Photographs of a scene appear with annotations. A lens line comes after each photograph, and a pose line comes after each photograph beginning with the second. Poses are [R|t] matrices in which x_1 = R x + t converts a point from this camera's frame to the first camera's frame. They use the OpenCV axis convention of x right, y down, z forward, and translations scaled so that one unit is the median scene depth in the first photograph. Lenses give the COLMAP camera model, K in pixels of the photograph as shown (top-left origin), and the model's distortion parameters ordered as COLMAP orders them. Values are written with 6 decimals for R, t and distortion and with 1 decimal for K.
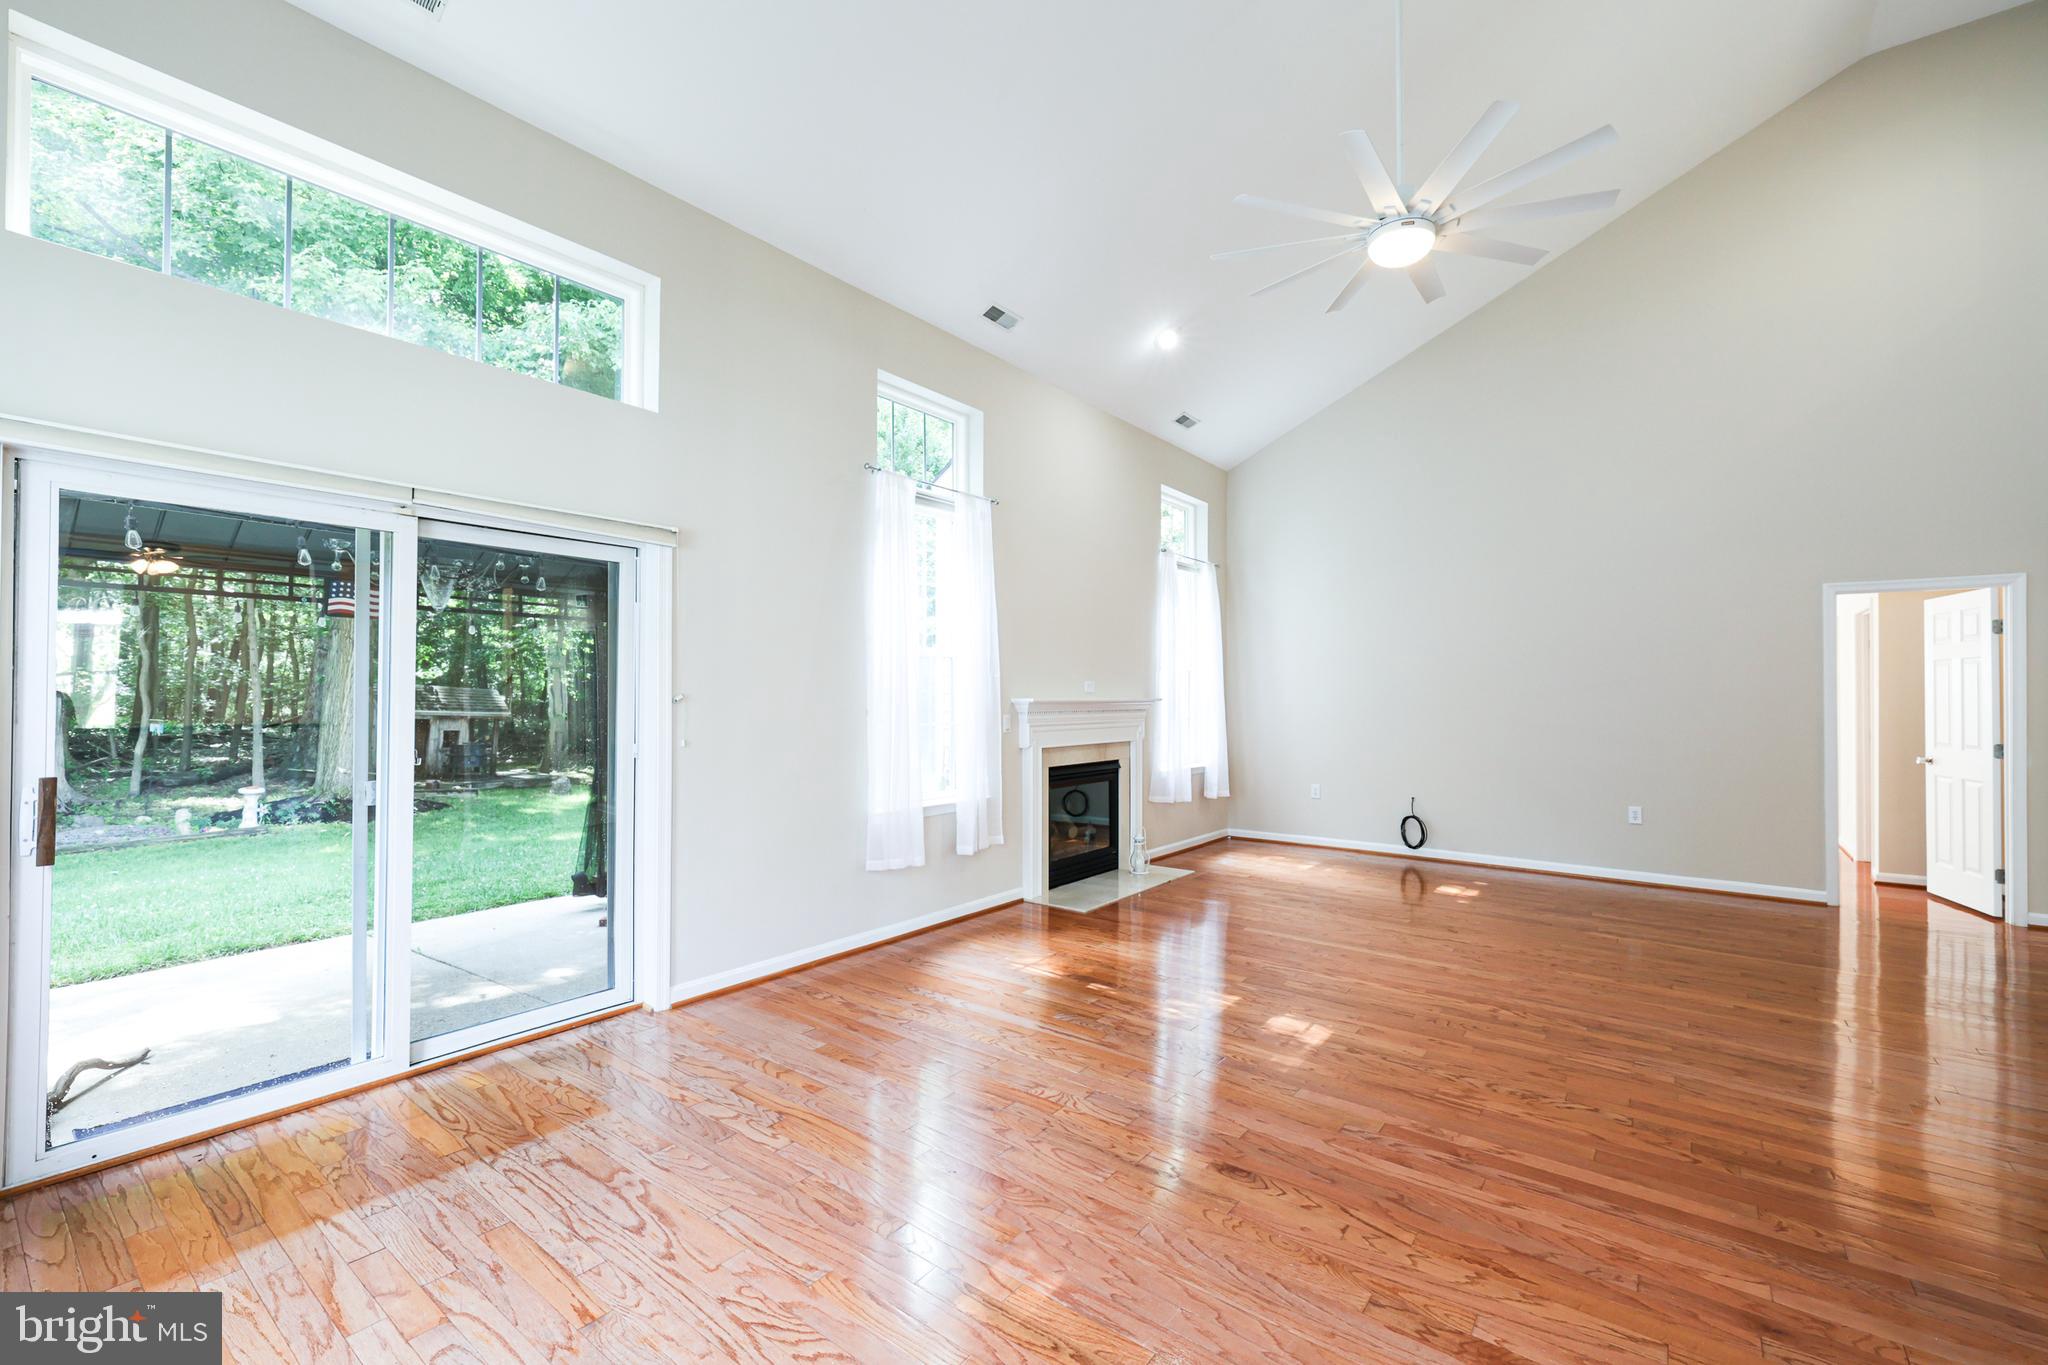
lens RADIAL K [[856.4, 0, 1019.5], [0, 856.4, 681.8], [0, 0, 1]] dist [-0.002384, 0.000468]
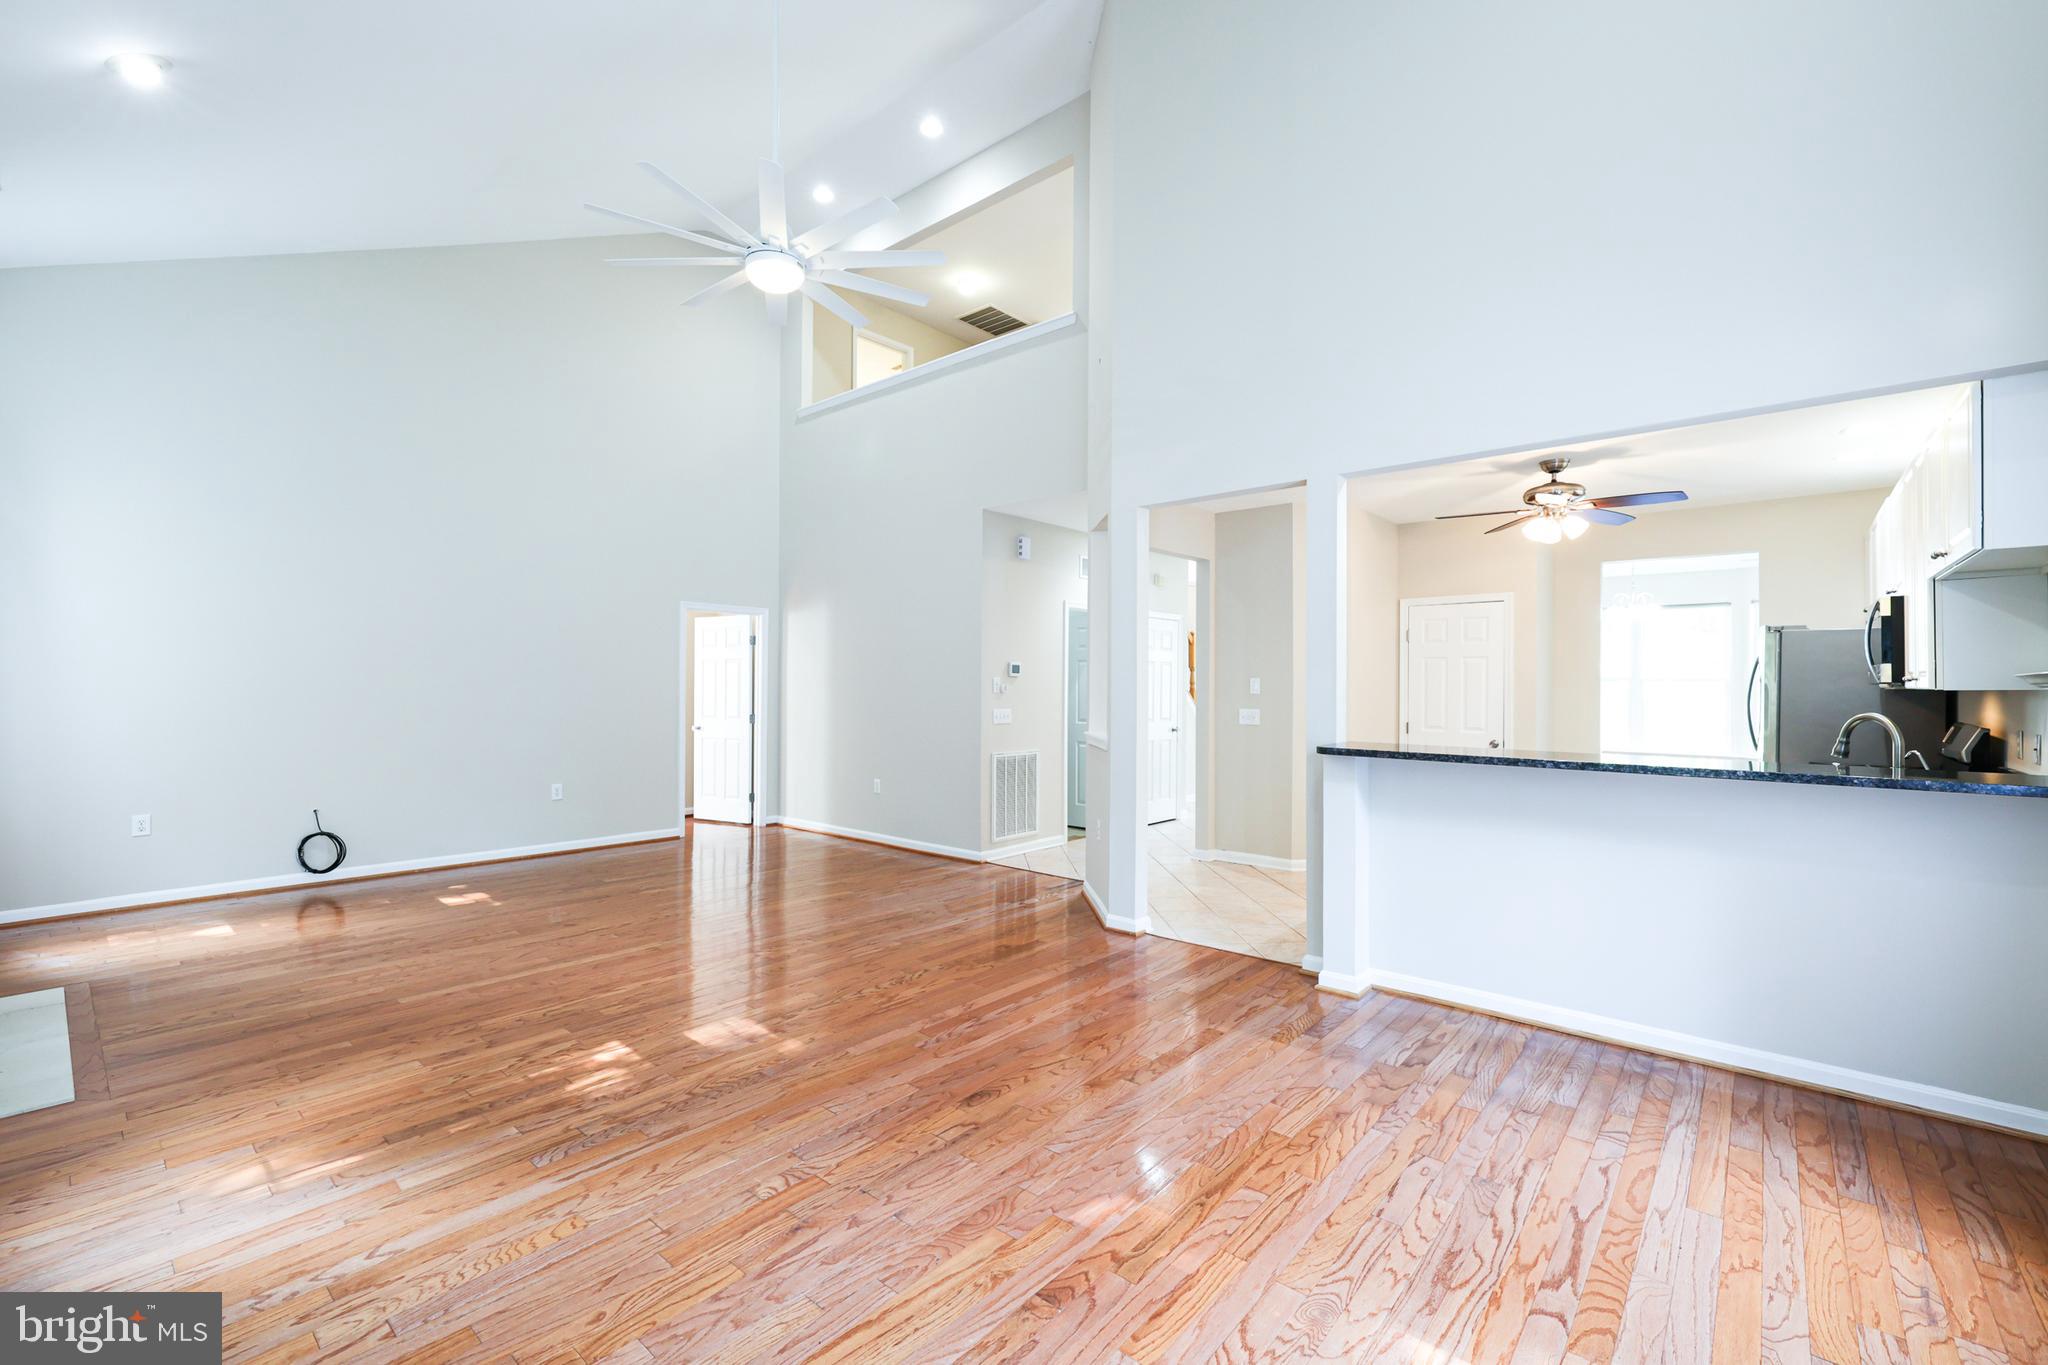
lens RADIAL K [[862.0, 0, 1027.0], [0, 862.0, 682.5], [0, 0, 1]] dist [-0.001526, 0.000245]
pose [[0.059458, 0.000071, 0.998231, -0.504398], [-0.019884, 0.999802, 0.001114, 0.003594], [-0.998033, -0.019915, 0.059448, 0.484211]]
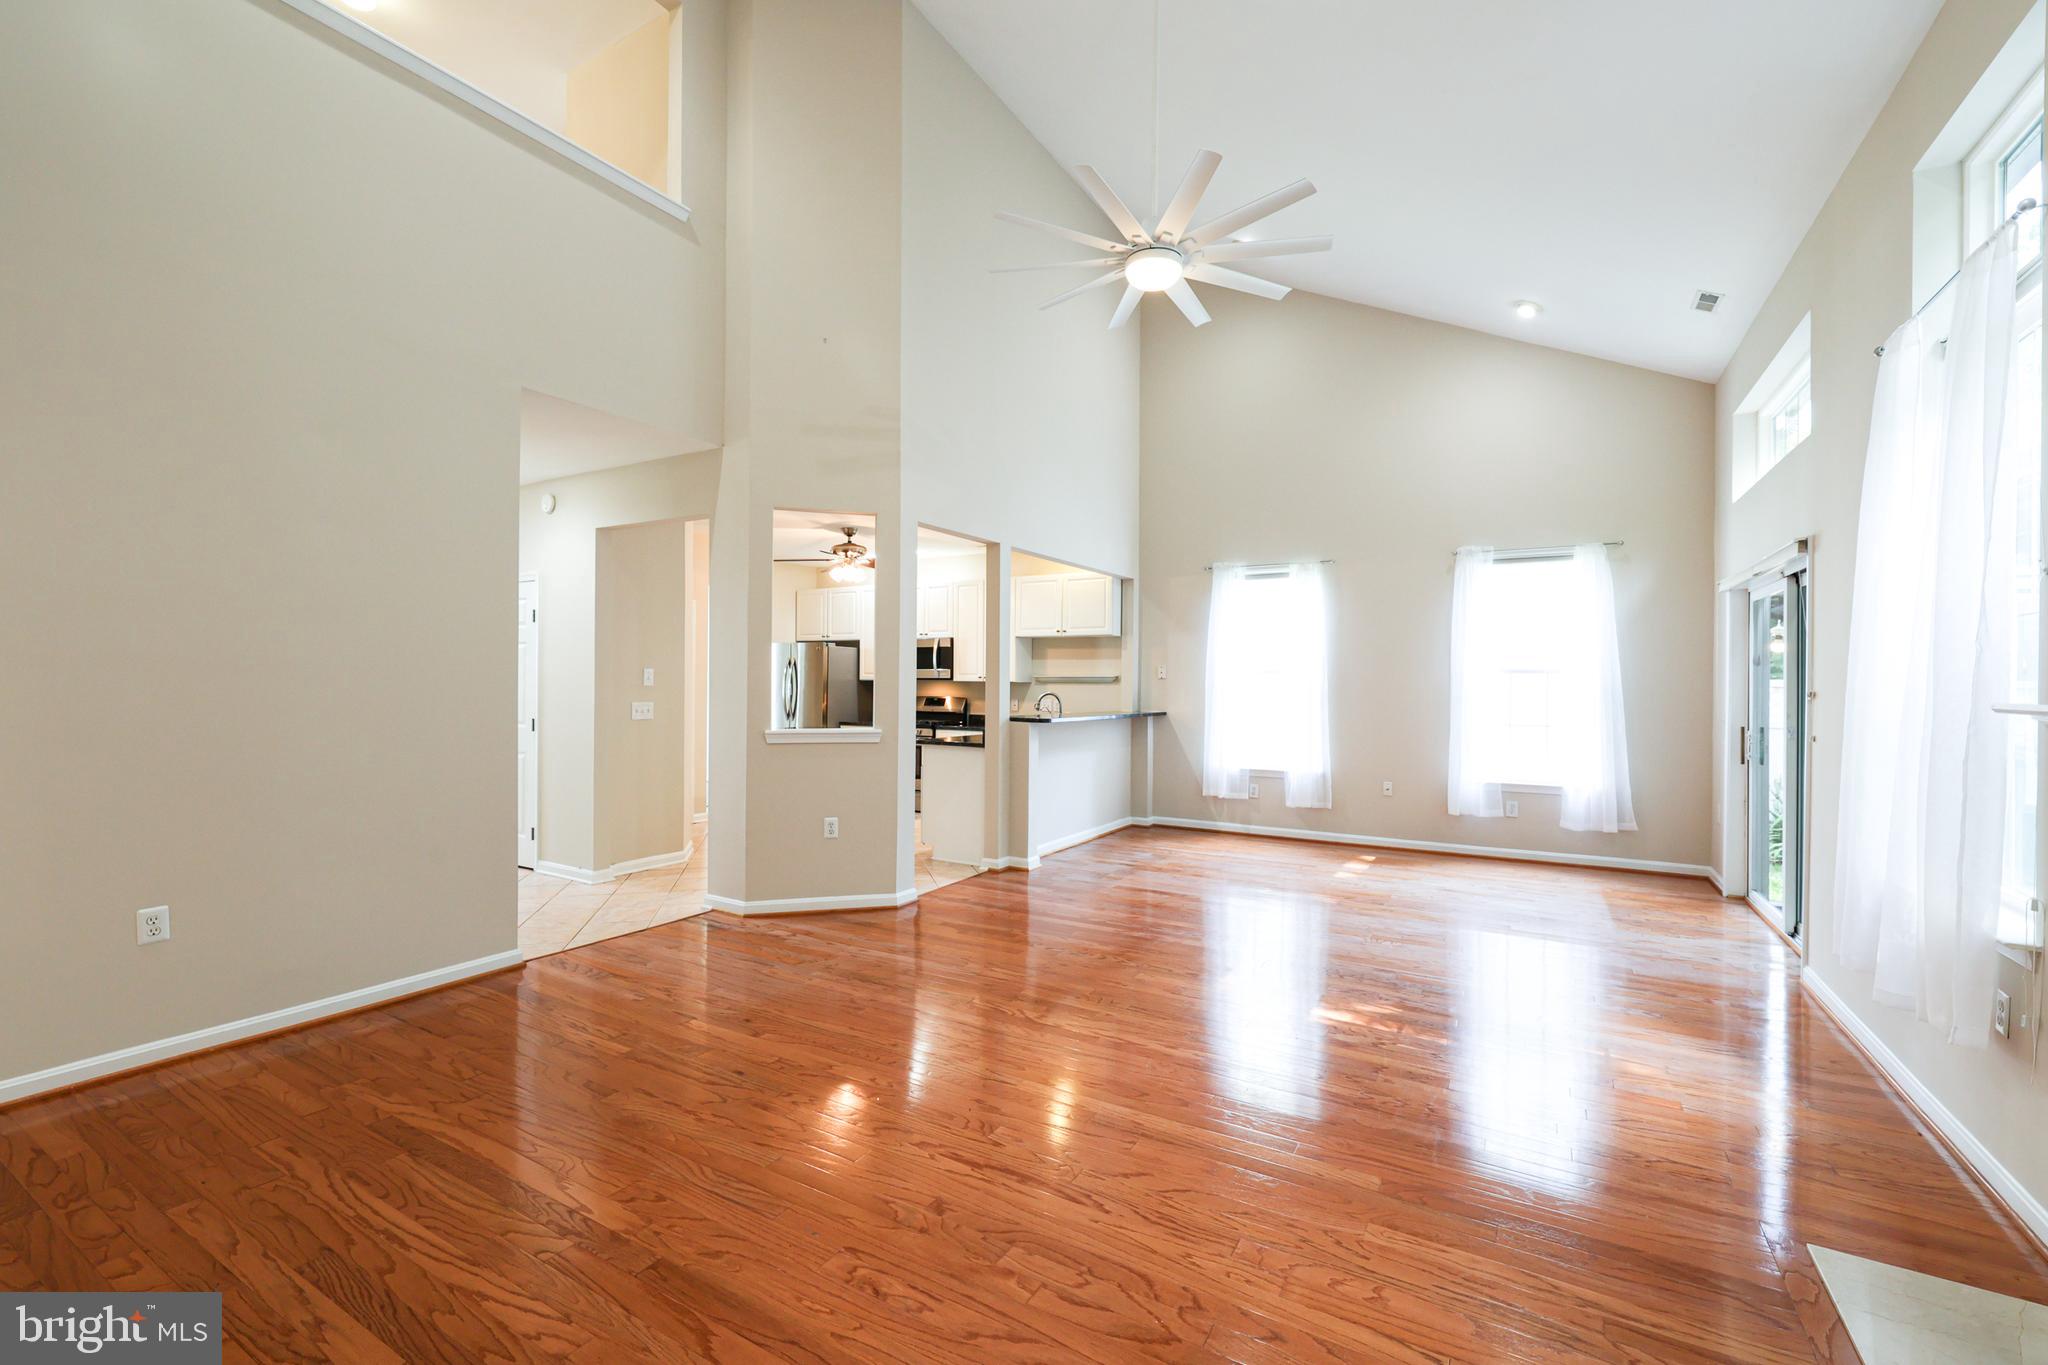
lens RADIAL K [[862.0, 0, 1027.0], [0, 862.0, 682.5], [0, 0, 1]] dist [-0.001526, 0.000245]
pose [[-0.992467, -0.013761, -0.121736, 0.586910], [-0.011919, 0.999803, -0.015845, 0.026915], [0.121930, -0.014275, -0.992436, 1.651308]]
